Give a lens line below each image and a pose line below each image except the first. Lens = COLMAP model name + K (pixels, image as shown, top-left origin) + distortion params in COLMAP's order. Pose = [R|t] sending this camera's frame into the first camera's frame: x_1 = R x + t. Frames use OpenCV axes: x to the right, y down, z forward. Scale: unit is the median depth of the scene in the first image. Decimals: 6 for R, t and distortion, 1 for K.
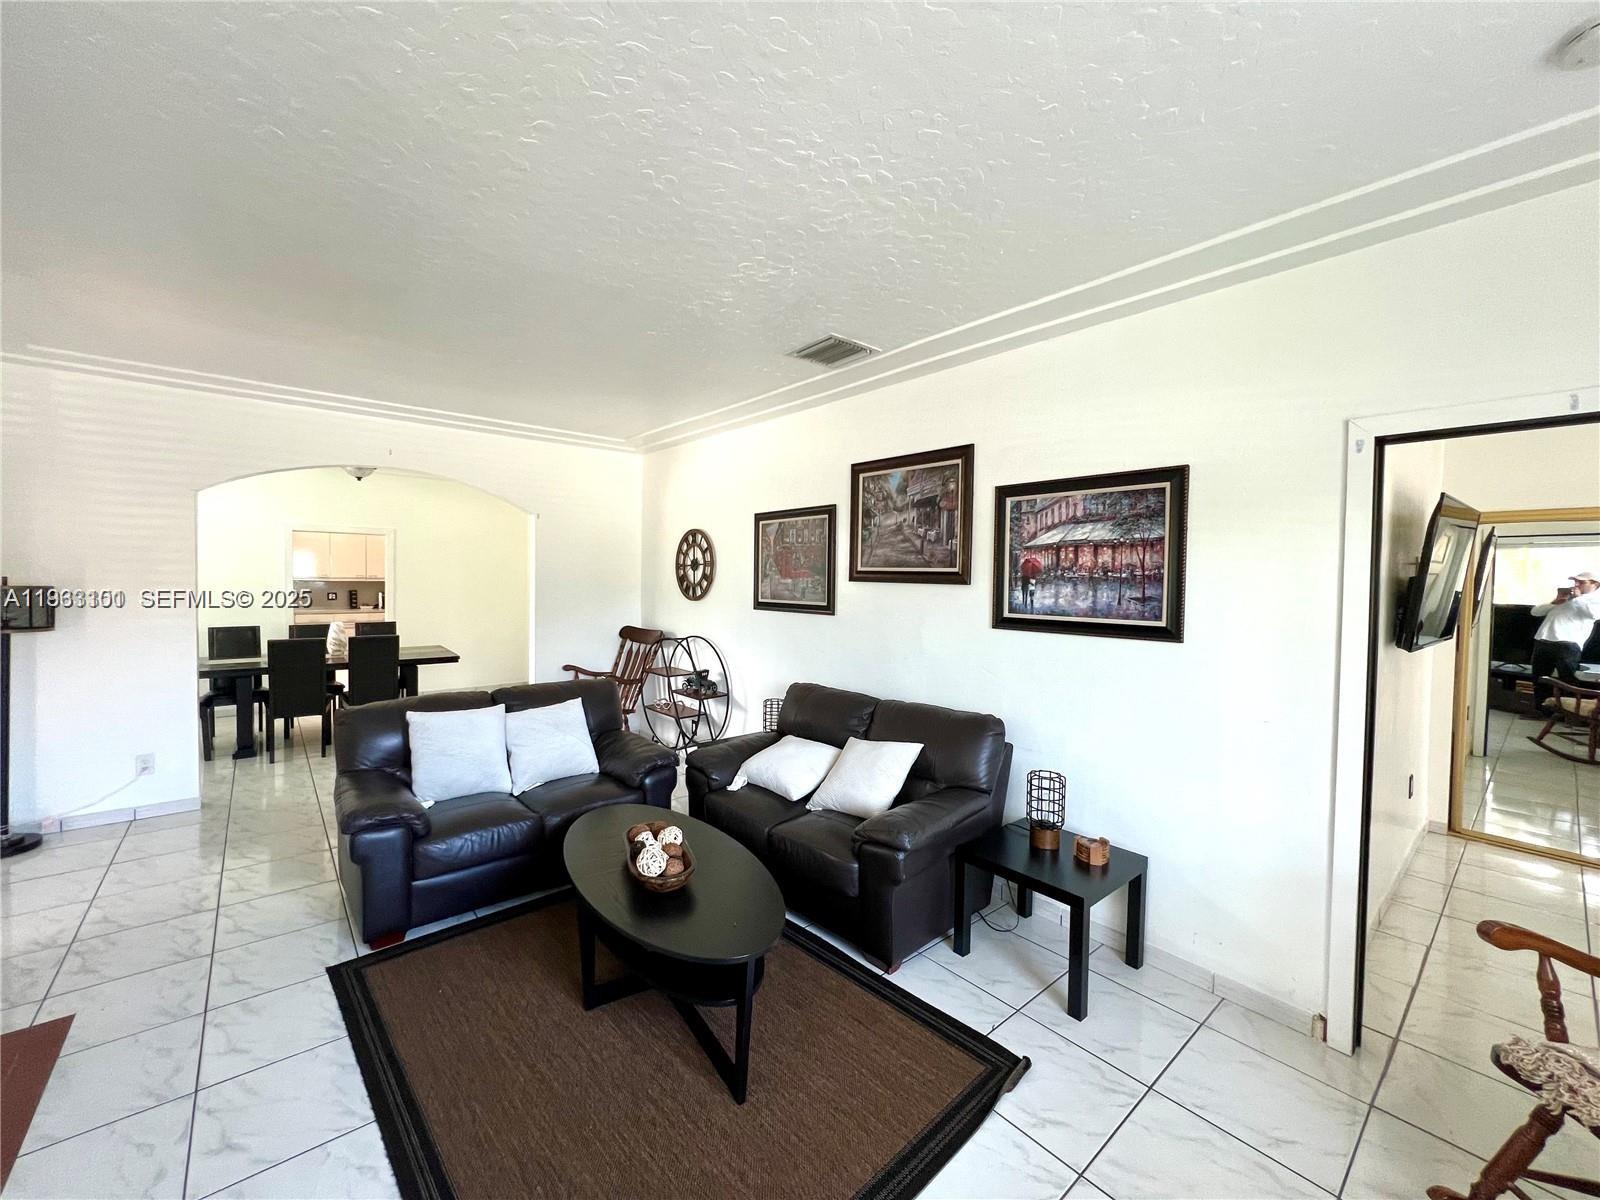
lens RADIAL K [[642.9, 0, 794.3], [0, 642.9, 599.6], [0, 0, 1]] dist [-0.003047, 0.000001]
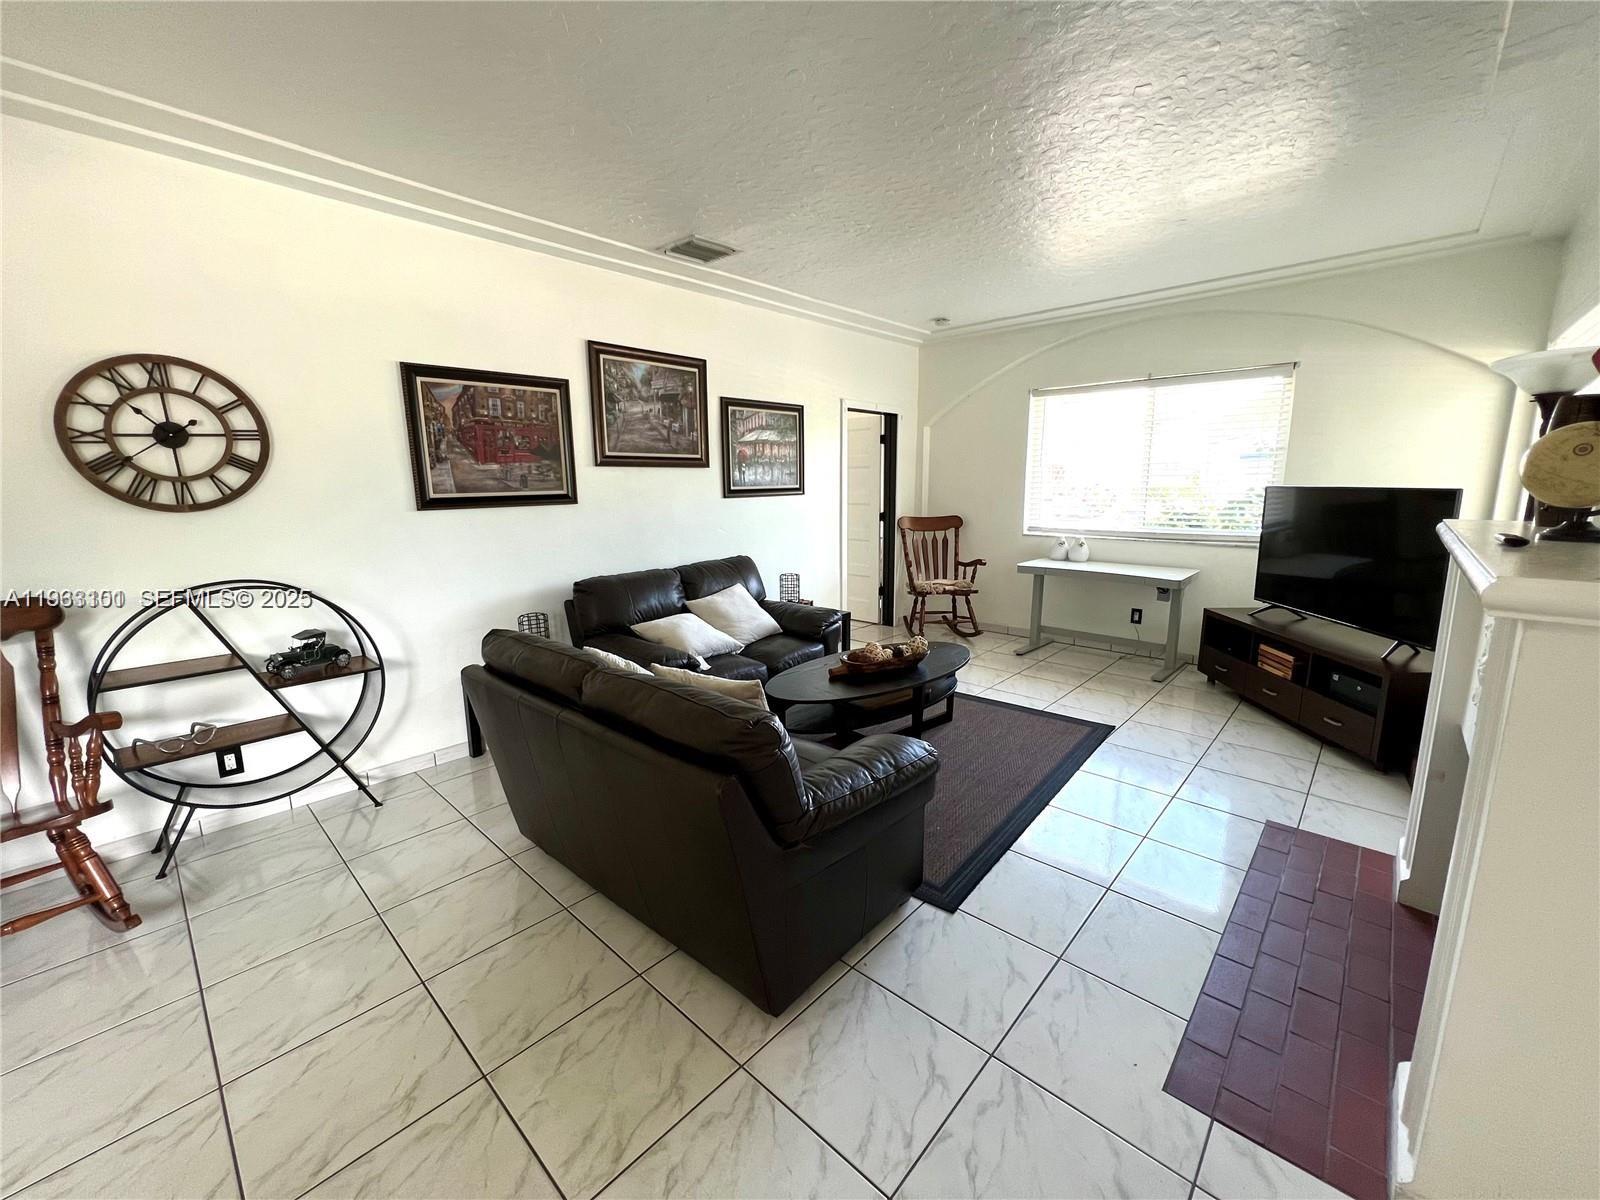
lens RADIAL K [[642.9, 0, 805.8], [0, 642.9, 596.2], [0, 0, 1]] dist [-0.003047, 0.000001]
pose [[-0.134076, -0.196142, 0.971366, -1.123484], [0.039724, 0.978365, 0.203038, -0.025021], [-0.990175, 0.065809, -0.123383, 0.978445]]
